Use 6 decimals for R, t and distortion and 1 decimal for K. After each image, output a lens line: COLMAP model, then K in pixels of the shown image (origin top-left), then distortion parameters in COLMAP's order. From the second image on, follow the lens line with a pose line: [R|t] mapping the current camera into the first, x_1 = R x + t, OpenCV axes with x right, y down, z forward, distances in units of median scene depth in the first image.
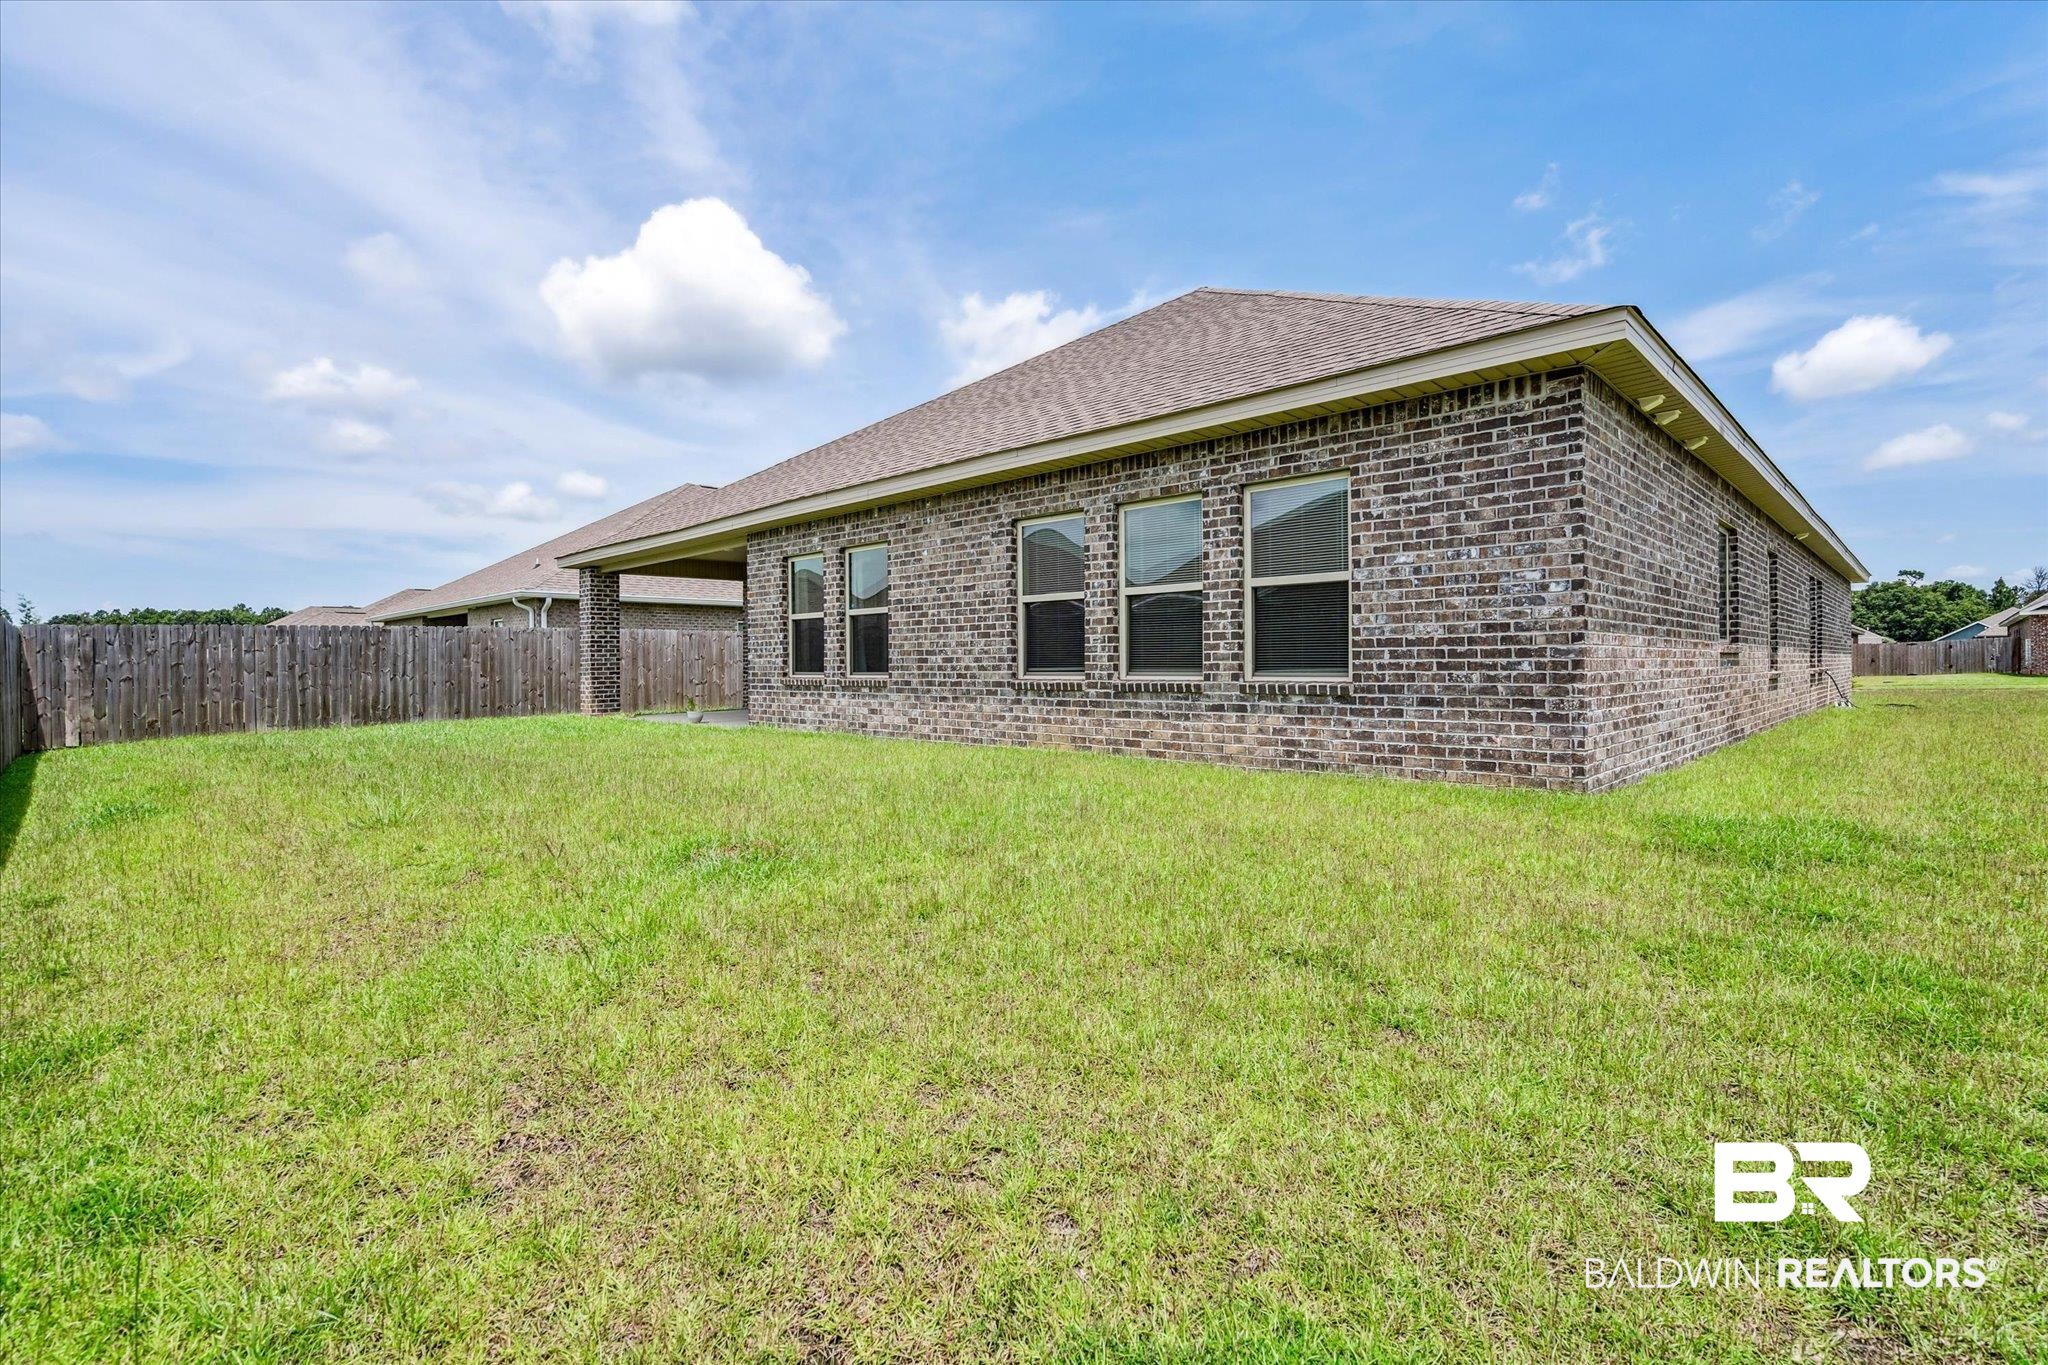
lens RADIAL K [[942.5, 0, 1025.0], [0, 942.5, 672.1], [0, 0, 1]] dist [-0.023190, -0.000277]
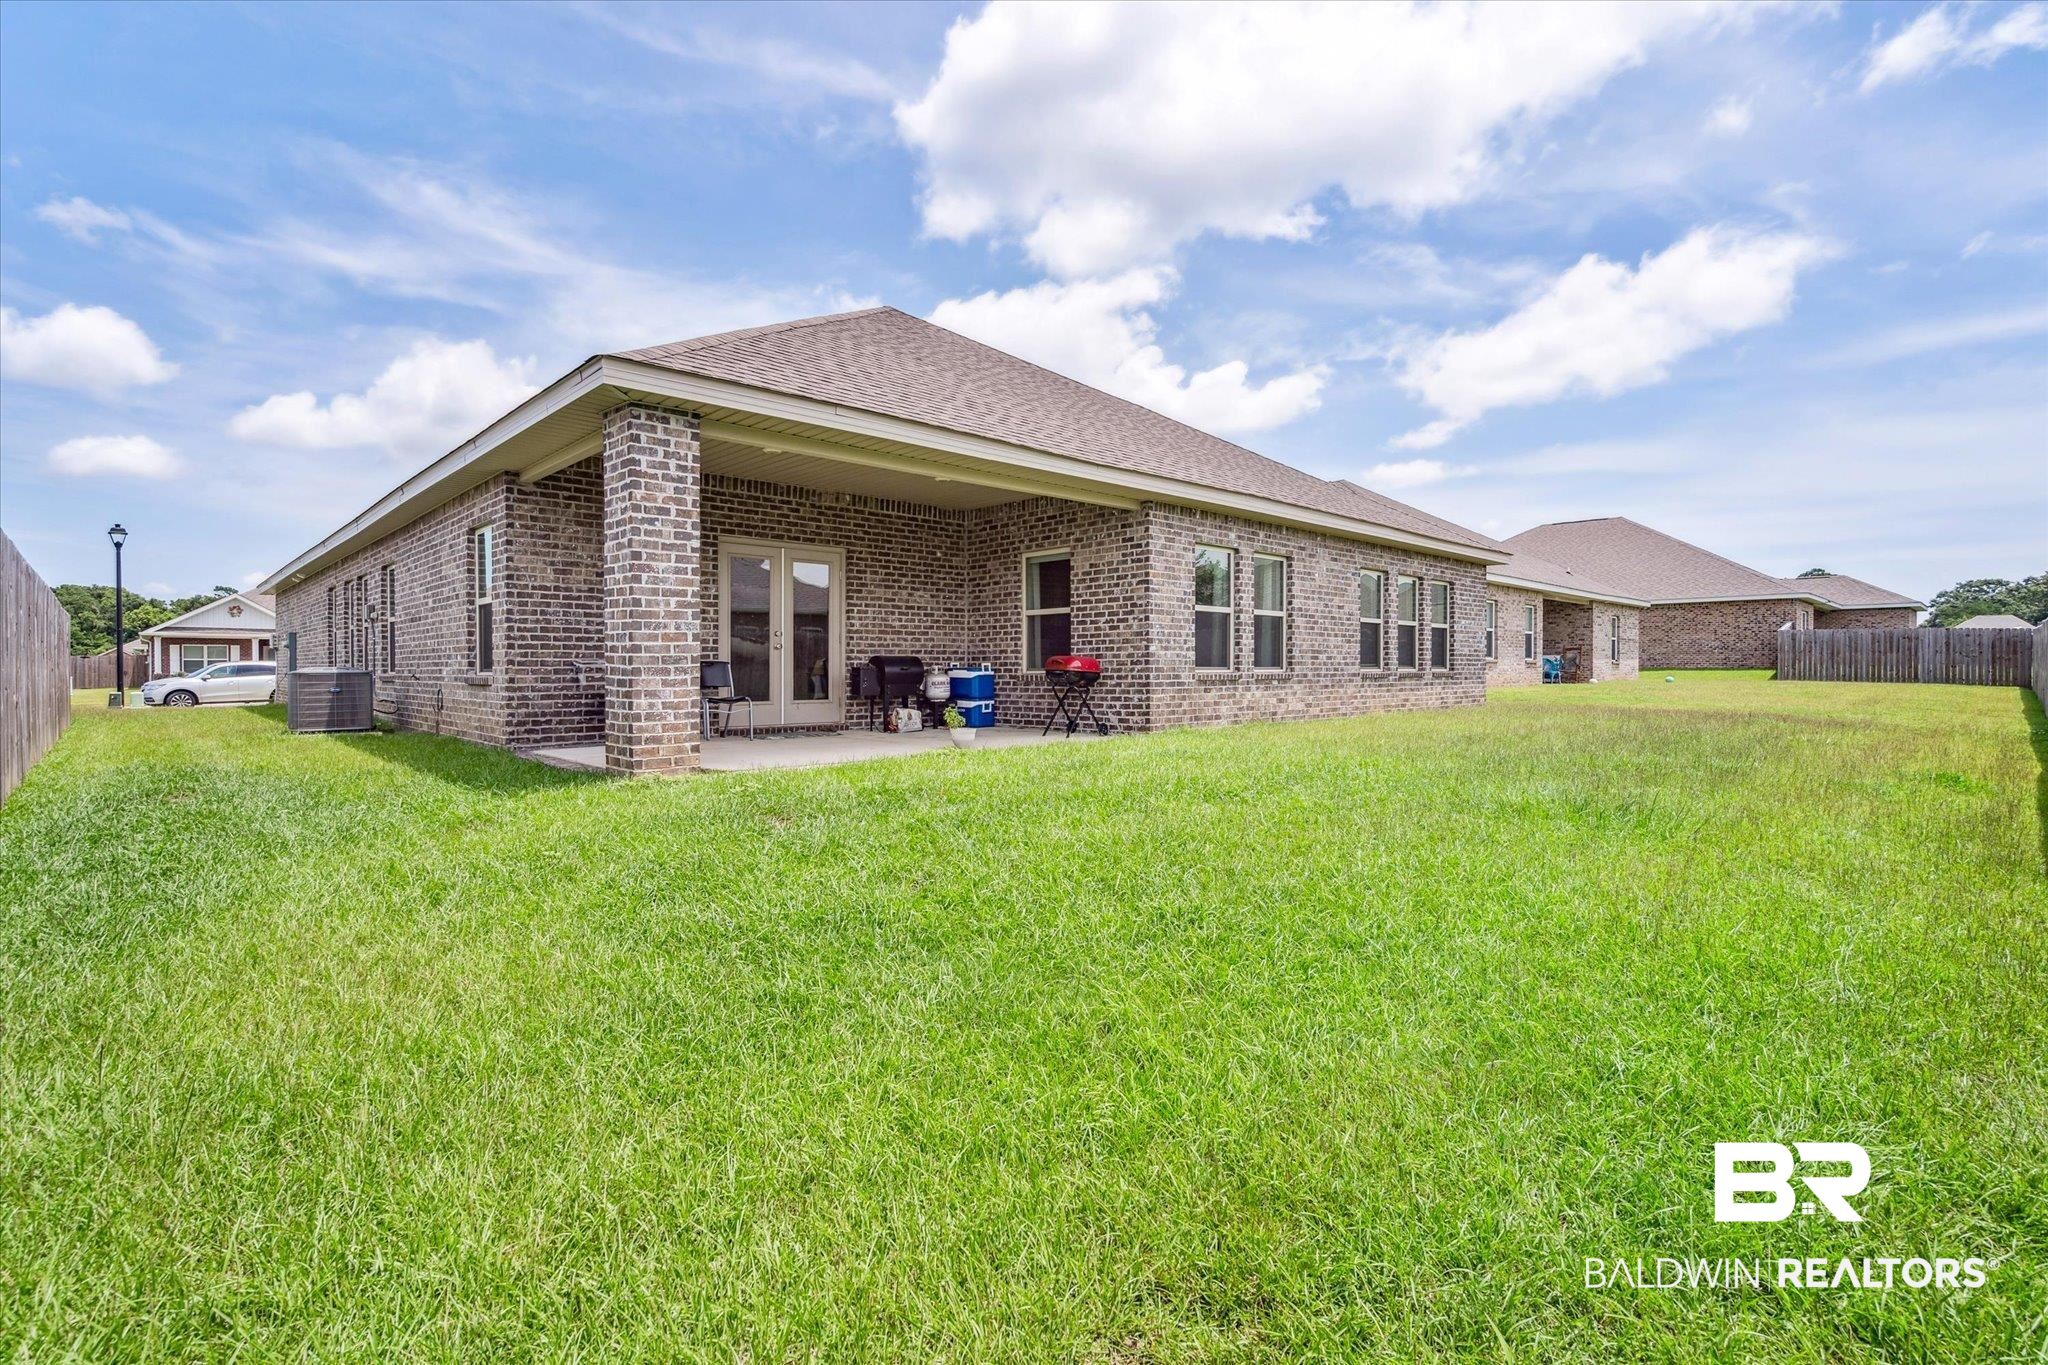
lens RADIAL K [[942.5, 0, 1024.6], [0, 942.5, 682.9], [0, 0, 1]] dist [-0.023190, -0.000277]
pose [[0.039812, -0.006753, 0.999184, -1.287379], [0.009193, 0.999937, 0.006392, 0.009144], [-0.999165, 0.008931, 0.039871, 1.229068]]
